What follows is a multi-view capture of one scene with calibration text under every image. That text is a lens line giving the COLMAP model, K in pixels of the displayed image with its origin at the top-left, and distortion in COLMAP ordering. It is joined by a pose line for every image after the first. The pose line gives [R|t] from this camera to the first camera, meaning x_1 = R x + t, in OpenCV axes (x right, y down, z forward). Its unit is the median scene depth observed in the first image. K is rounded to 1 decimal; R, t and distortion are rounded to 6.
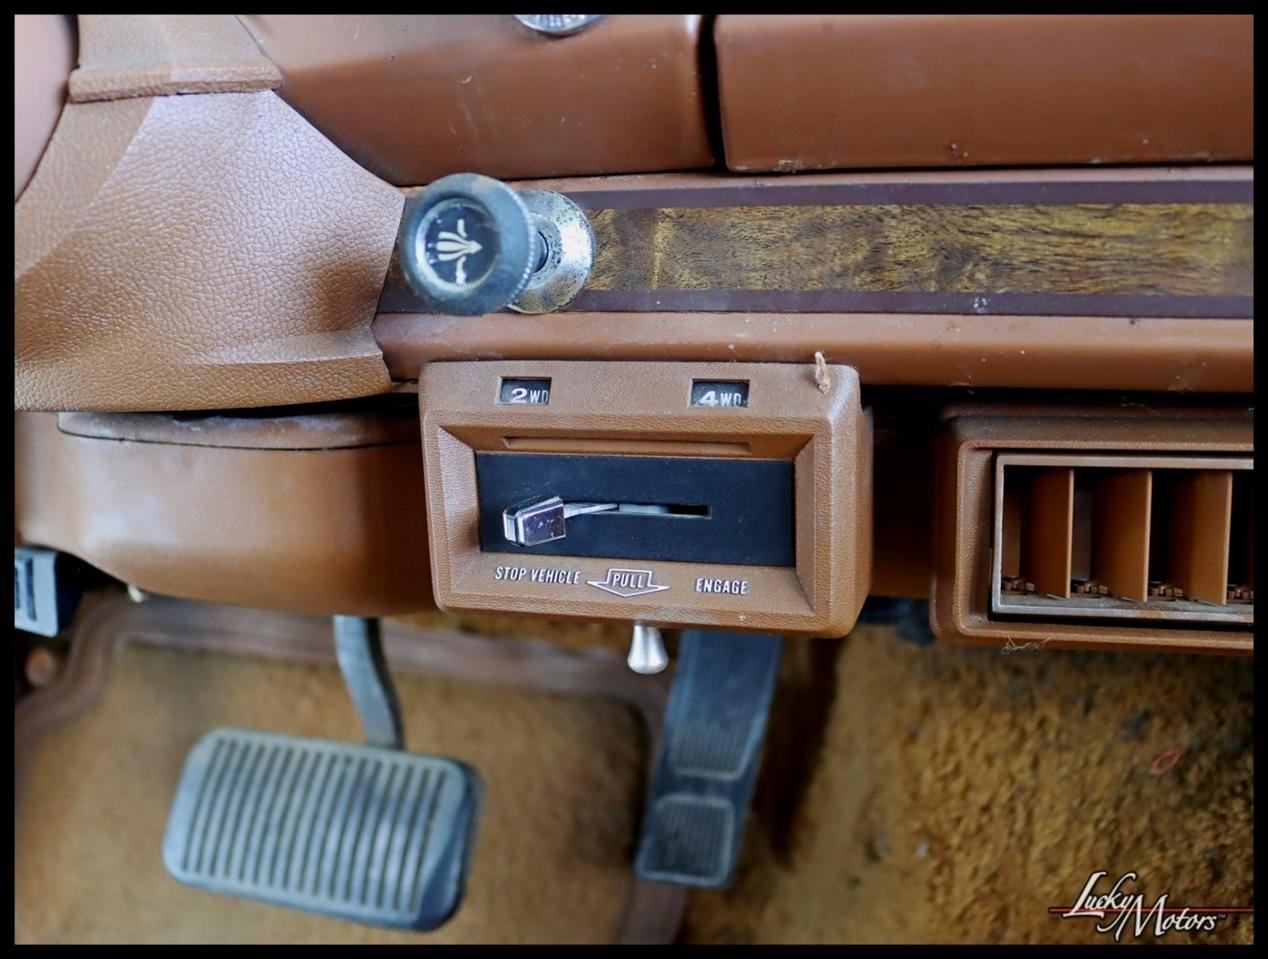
lens RADIAL K [[1148.5, 0, 615.0], [0, 1148.5, 481.7], [0, 0, 1]] dist [-0.164925, 0.130788]
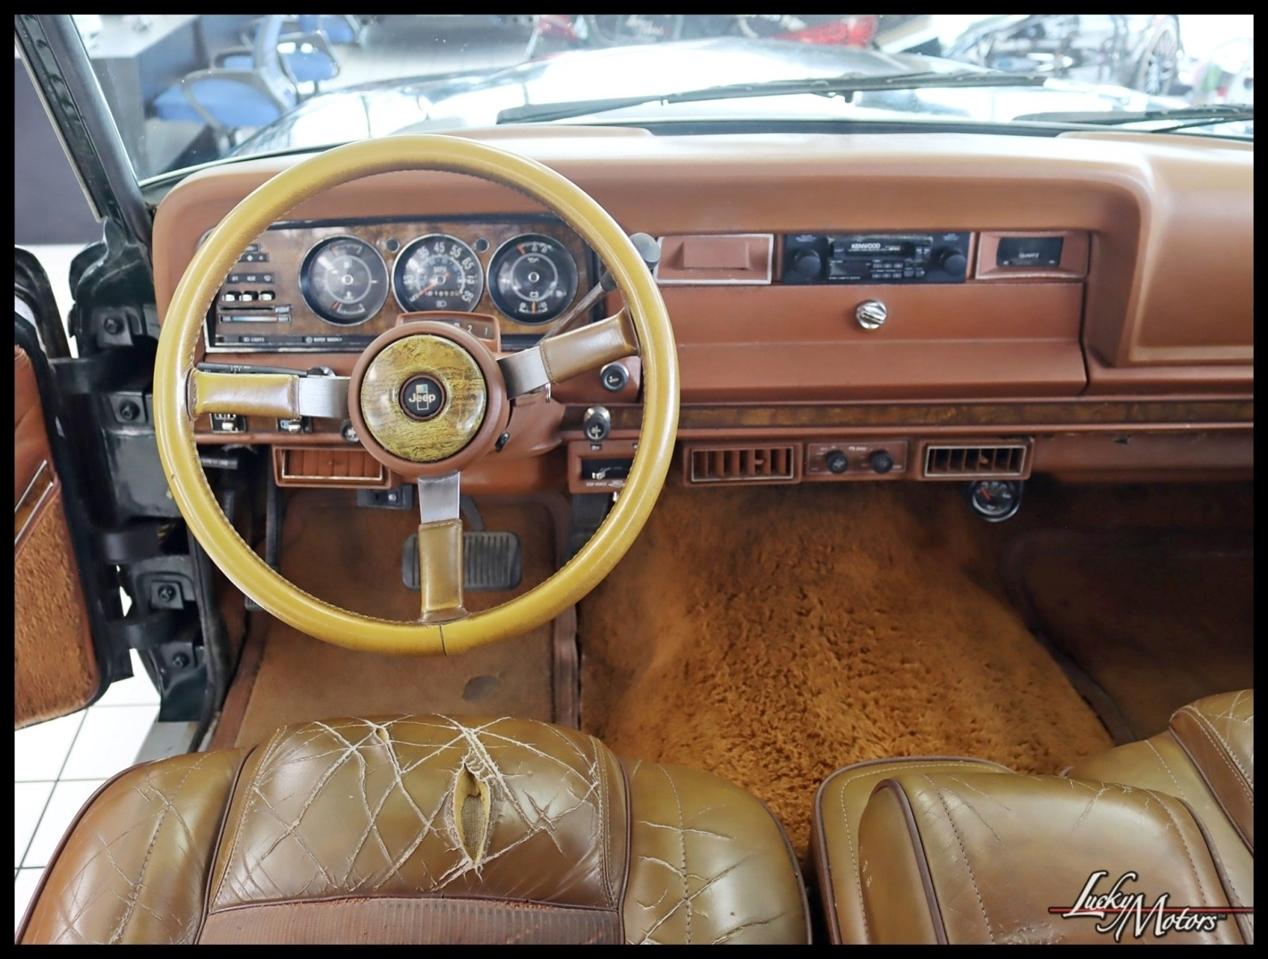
lens RADIAL K [[1148.5, 0, 615.0], [0, 1148.5, 481.7], [0, 0, 1]] dist [-0.164925, 0.130788]
pose [[0.952047, -0.116471, 0.282915, -0.960082], [0.055140, 0.974882, 0.215789, -0.676721], [-0.300942, -0.189841, 0.934556, -2.446431]]
